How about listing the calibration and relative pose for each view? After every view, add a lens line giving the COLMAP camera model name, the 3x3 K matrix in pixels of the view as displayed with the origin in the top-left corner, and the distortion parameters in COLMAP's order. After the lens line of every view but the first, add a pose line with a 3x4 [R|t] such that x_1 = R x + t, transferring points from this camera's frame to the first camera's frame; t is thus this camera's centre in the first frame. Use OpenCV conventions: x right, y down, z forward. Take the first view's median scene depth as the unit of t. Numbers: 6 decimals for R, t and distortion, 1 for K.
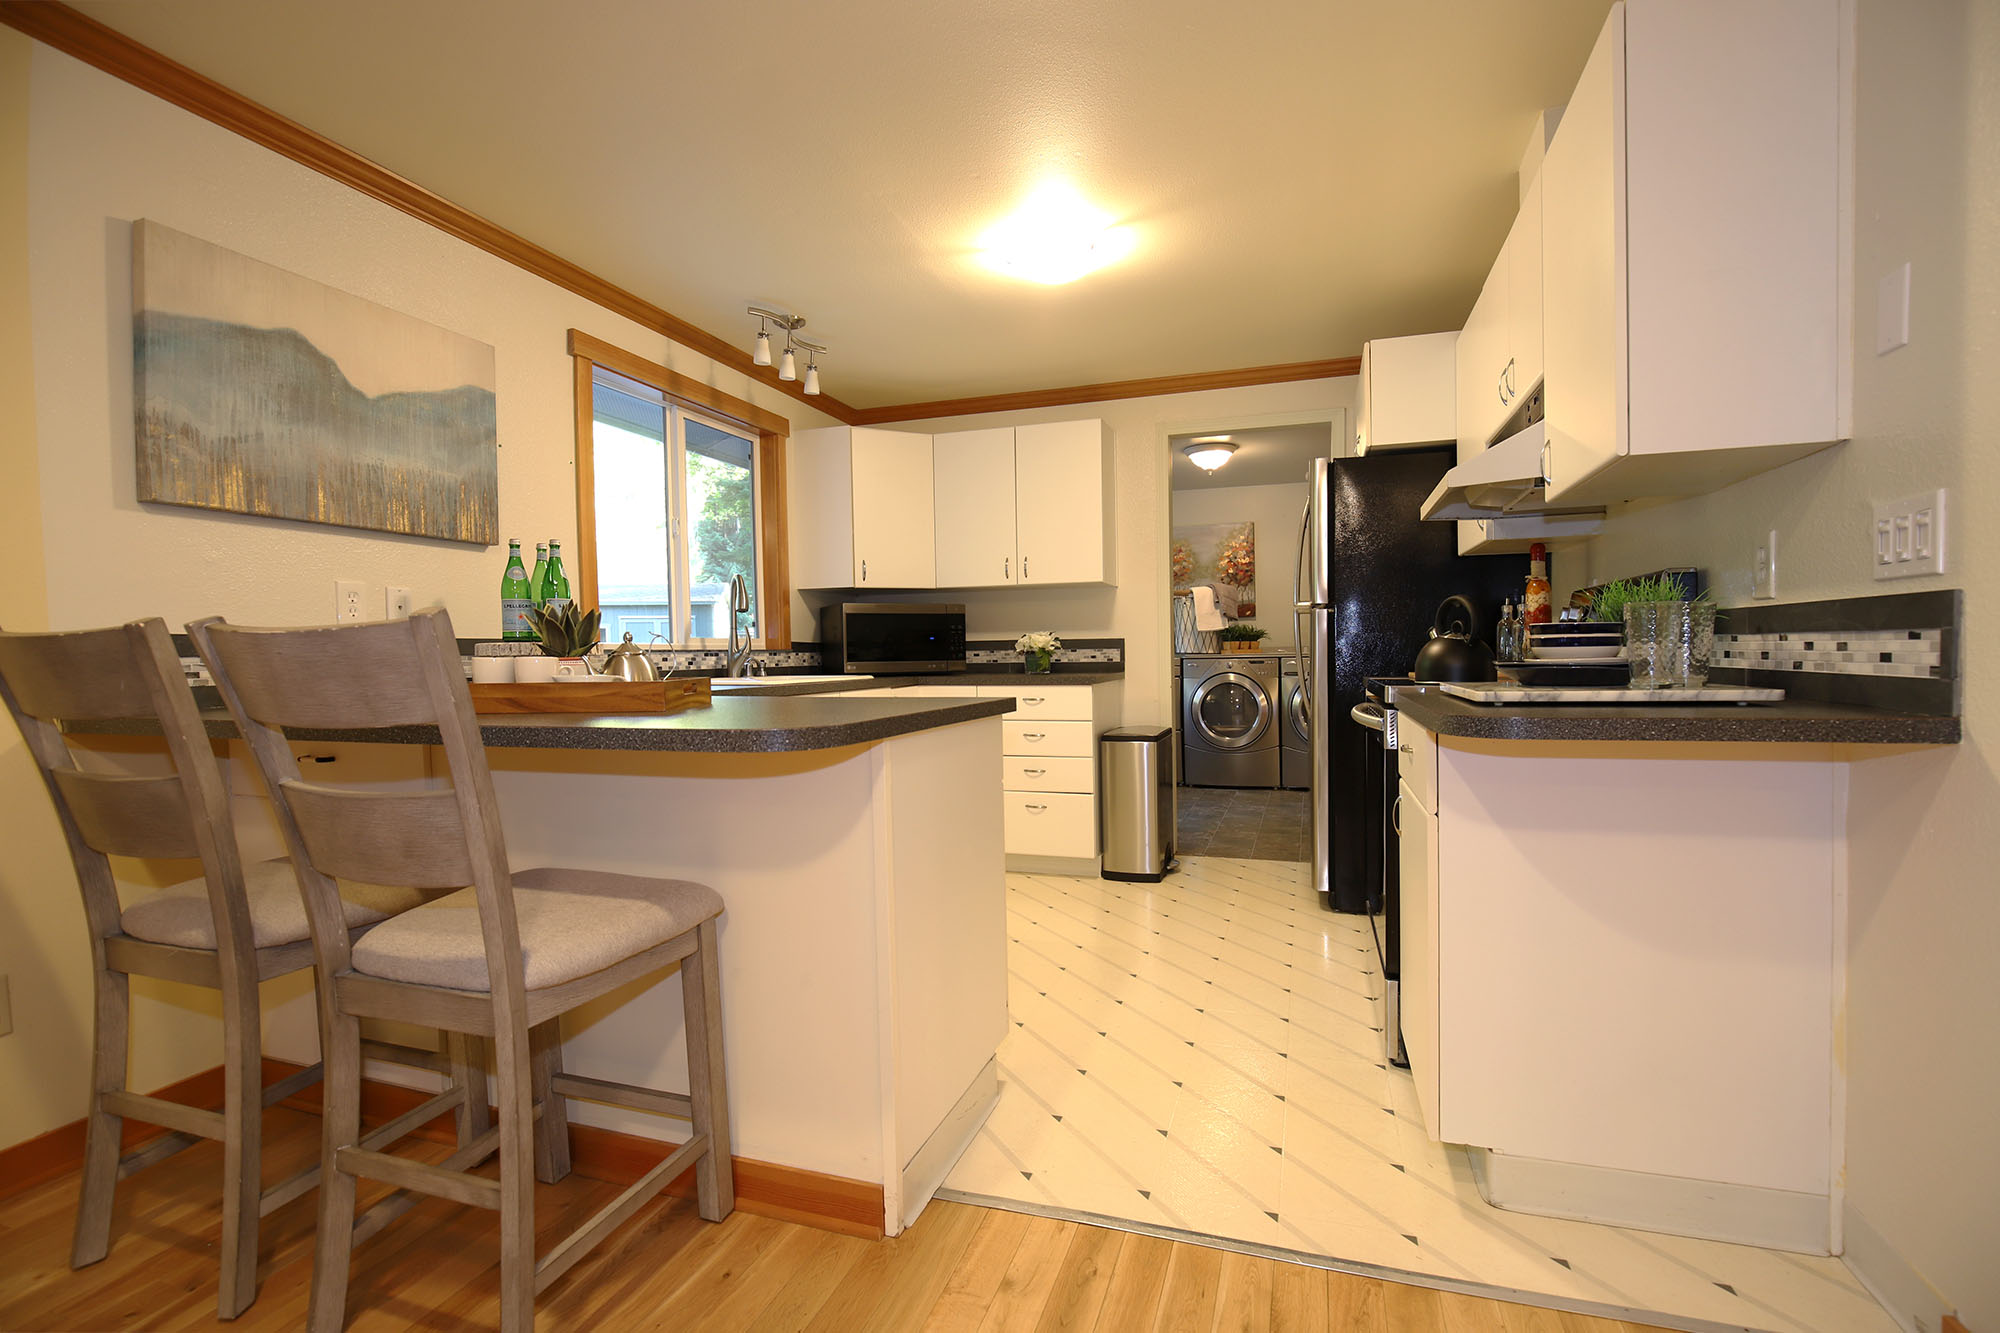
lens RADIAL K [[935.4, 0, 1005.4], [0, 935.4, 665.5], [0, 0, 1]] dist [-0.024817, 0.001910]
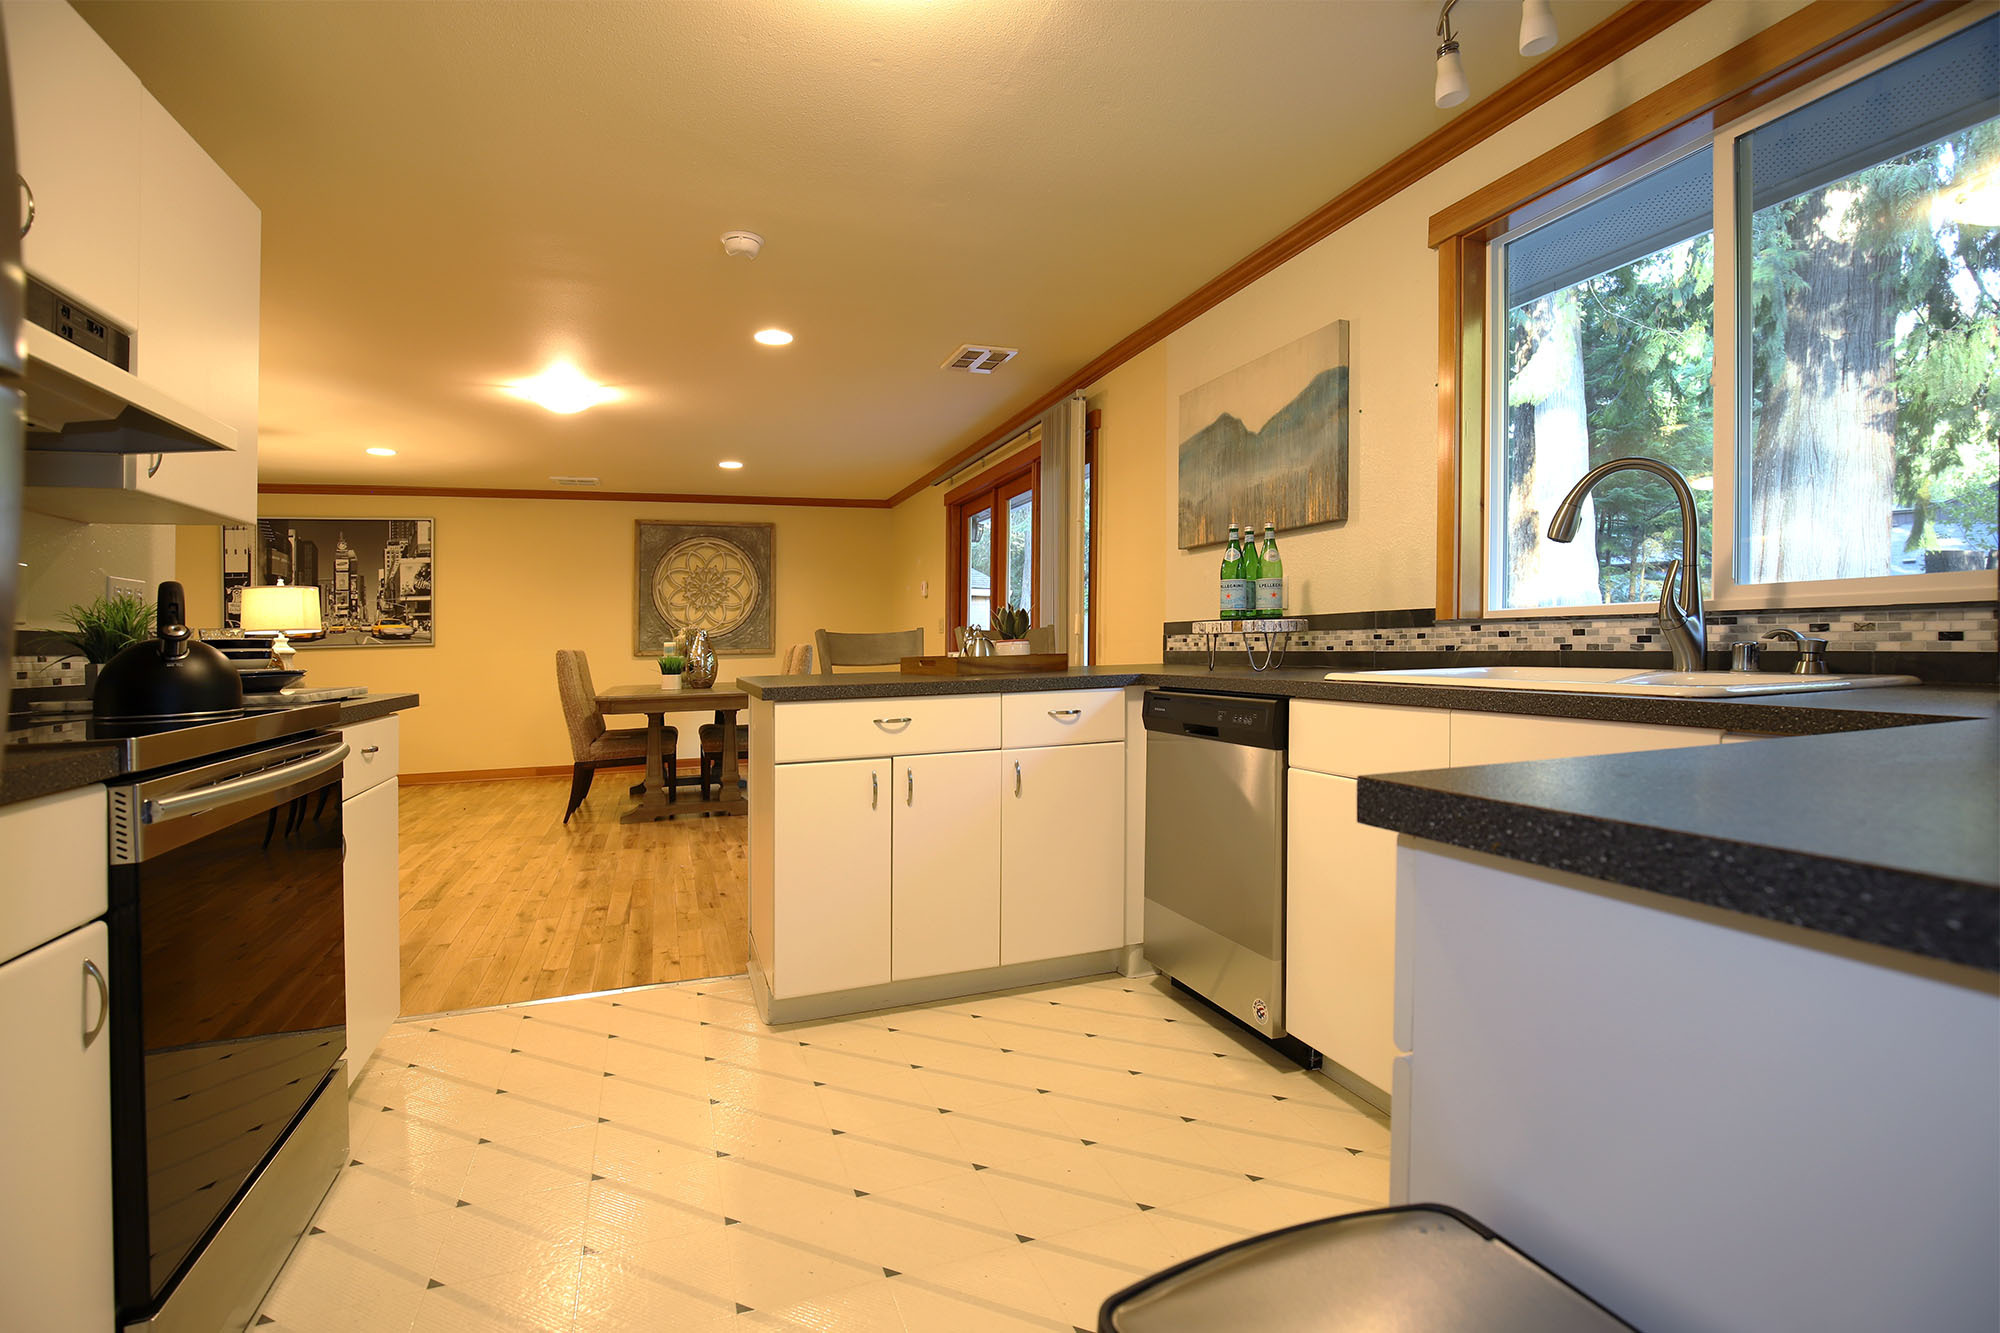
lens RADIAL K [[935.4, 0, 995.7], [0, 935.4, 605.2], [0, 0, 1]] dist [-0.024817, 0.001910]
pose [[-0.788645, 0.006717, -0.614812, 0.421762], [0.024761, 0.999476, -0.020842, -0.030963], [0.614350, -0.031660, -0.788399, 1.851042]]
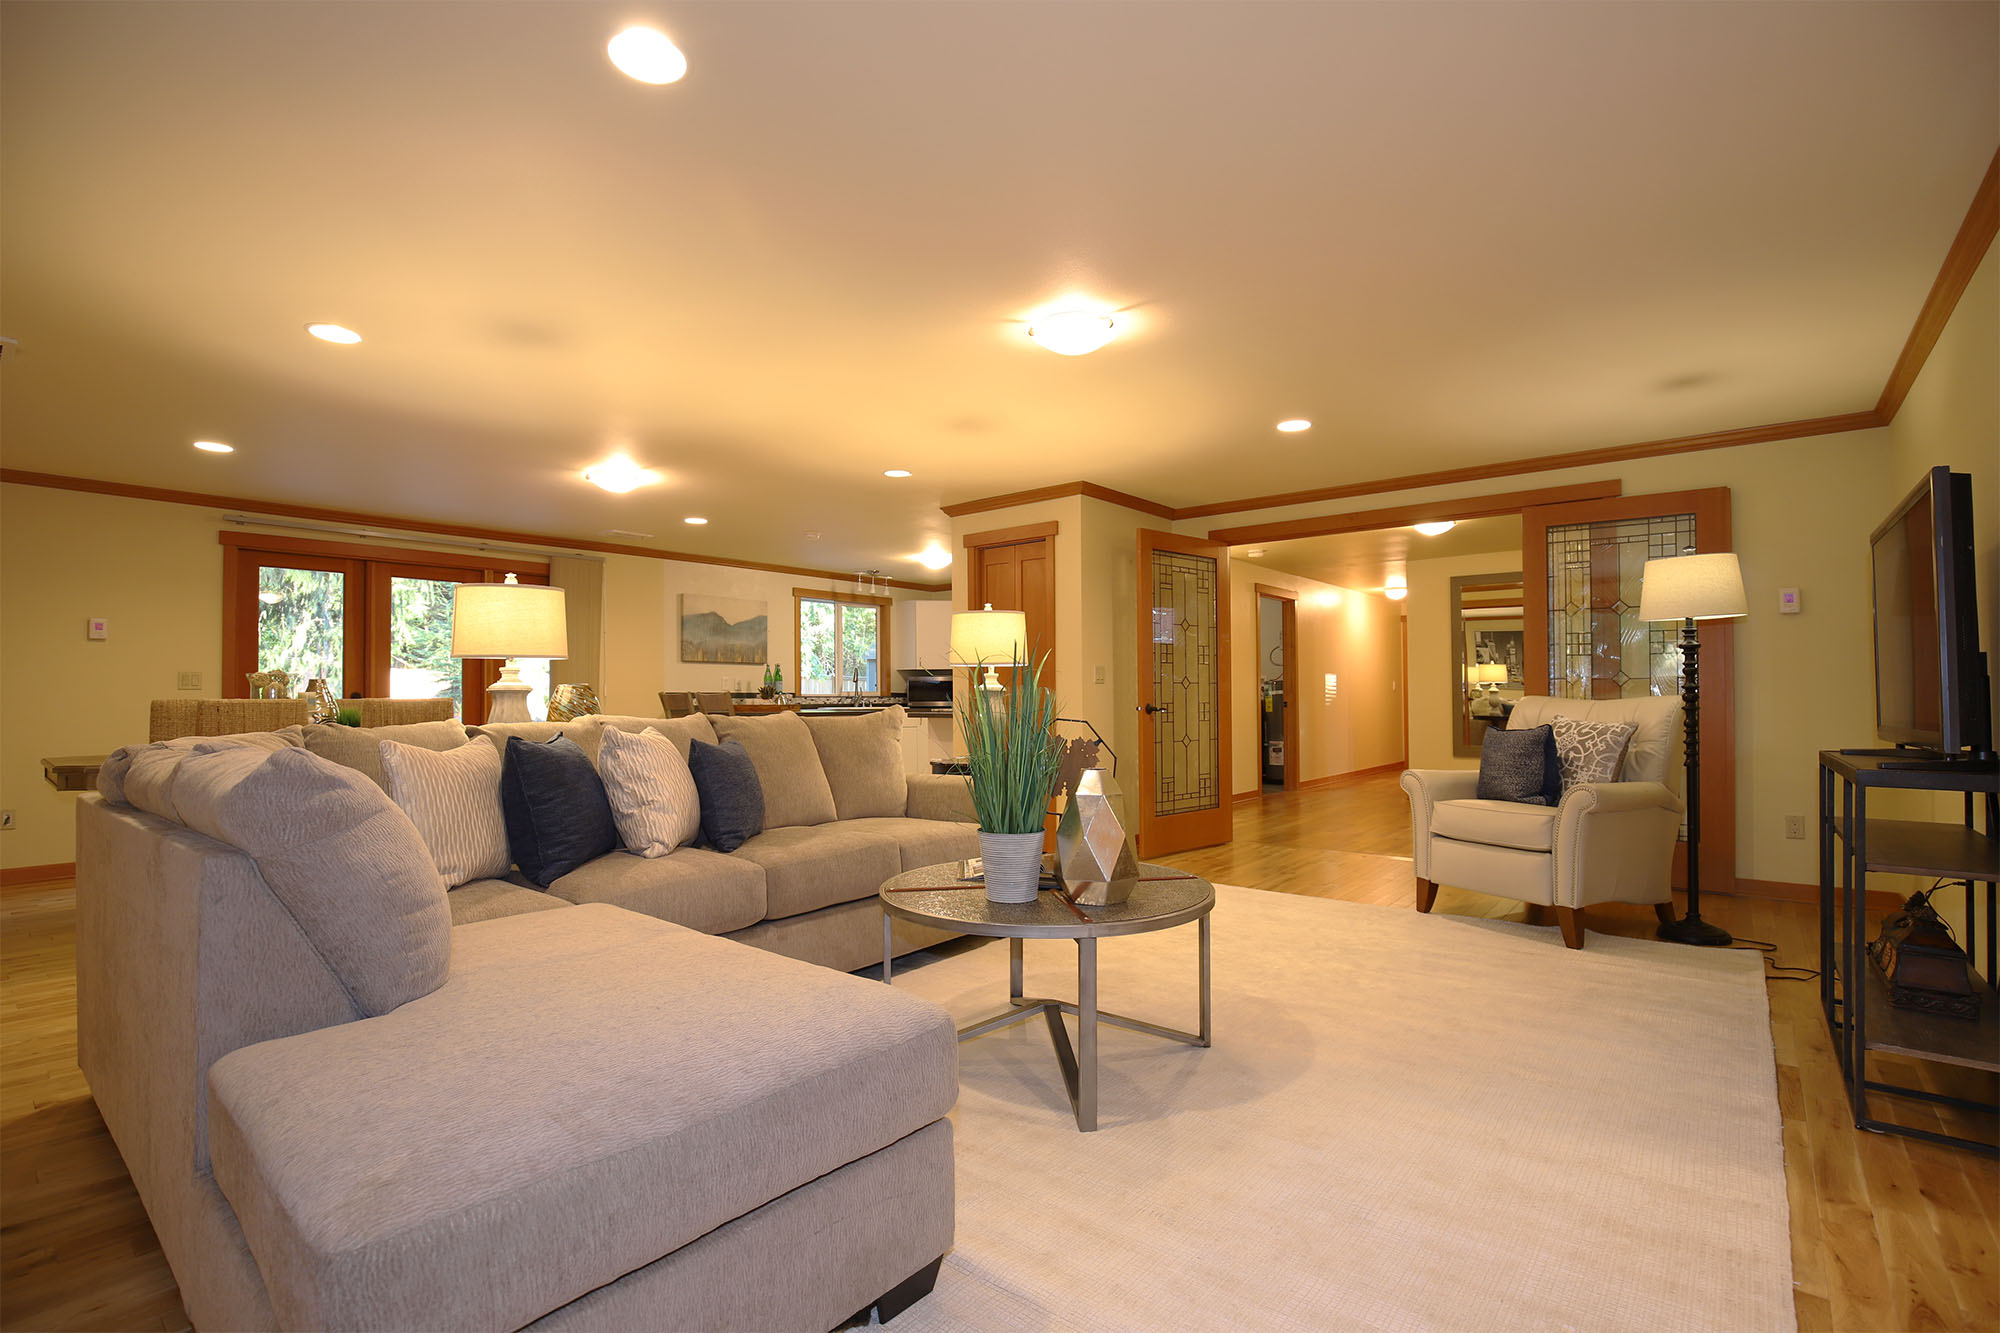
lens RADIAL K [[935.4, 0, 996.0], [0, 935.4, 679.8], [0, 0, 1]] dist [-0.024817, 0.001910]
pose [[0.935774, 0.007075, -0.352528, 1.575959], [-0.017018, 0.999540, -0.025112, -0.007947], [0.352188, 0.029498, 0.935464, -2.053161]]
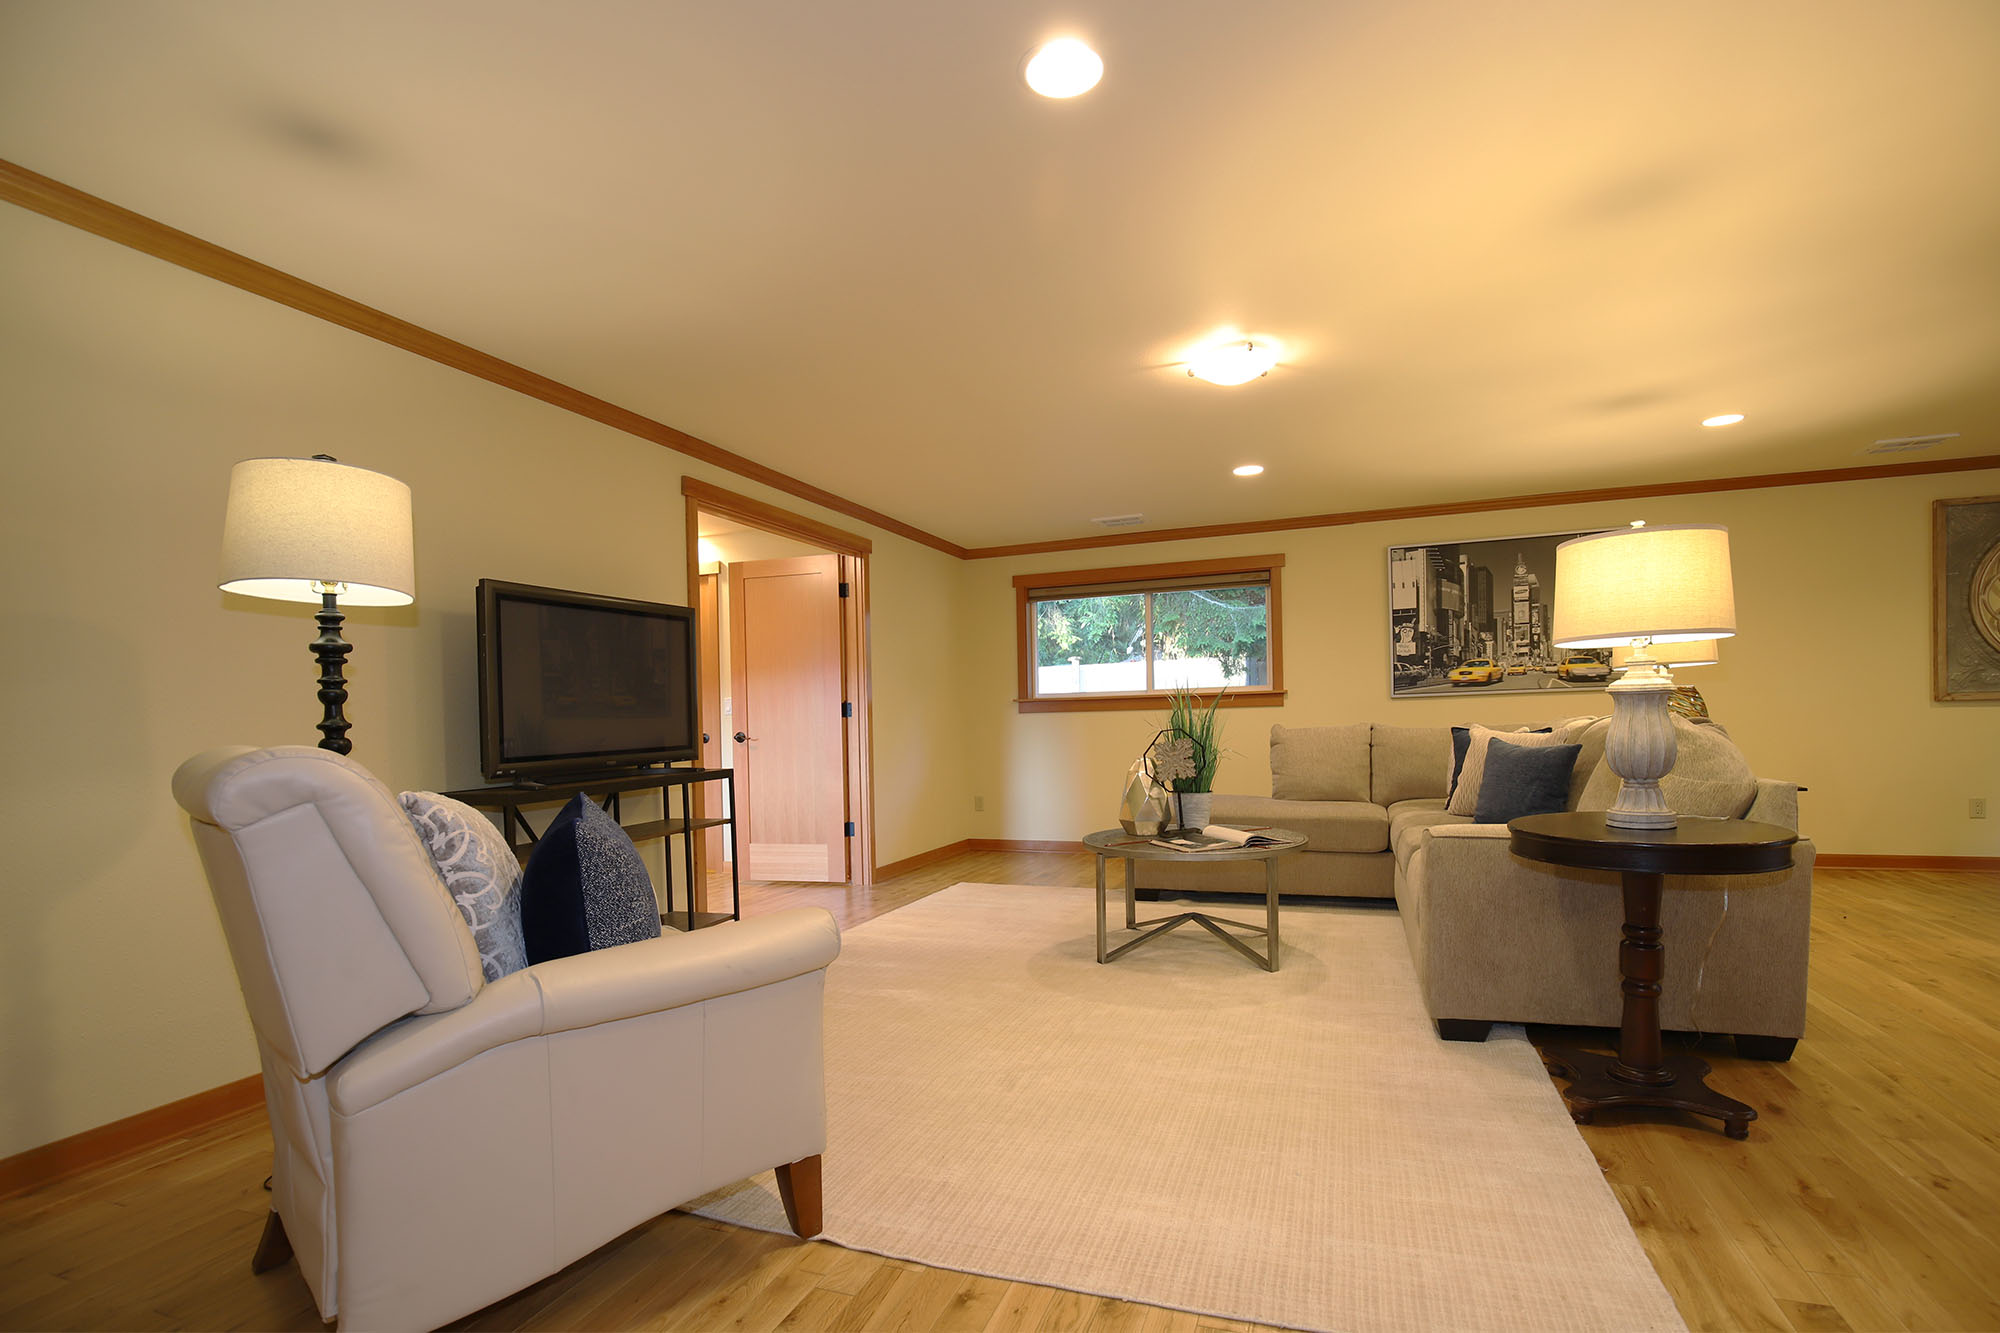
lens RADIAL K [[935.4, 0, 999.2], [0, 935.4, 726.9], [0, 0, 1]] dist [-0.024817, 0.001910]
pose [[-0.998638, 0.039578, 0.033997, 1.590968], [0.040589, 0.998738, 0.029587, -0.047175], [-0.032783, 0.030926, -0.998984, 0.735665]]
